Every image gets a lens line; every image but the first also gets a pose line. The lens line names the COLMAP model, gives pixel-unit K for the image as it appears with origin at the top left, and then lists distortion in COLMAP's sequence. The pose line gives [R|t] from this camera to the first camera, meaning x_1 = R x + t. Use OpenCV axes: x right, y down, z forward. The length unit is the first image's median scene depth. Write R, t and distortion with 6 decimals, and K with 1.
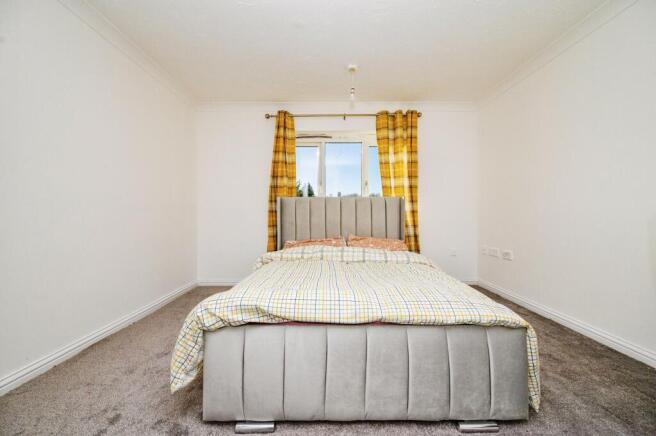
lens RADIAL K [[260.1, 0, 327.0], [0, 260.1, 218.5], [0, 0, 1]] dist [0.001884, -0.000150]
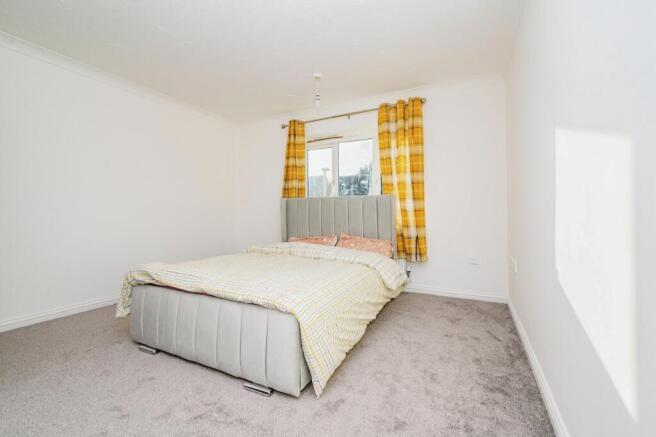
lens RADIAL K [[286.7, 0, 327.8], [0, 286.7, 216.5], [0, 0, 1]] dist [-0.014719, 0.000073]
pose [[0.887165, 0.003960, -0.461436, 0.516608], [-0.006617, 0.999970, -0.004140, 0.000297], [0.461405, 0.006726, 0.887164, -0.007854]]
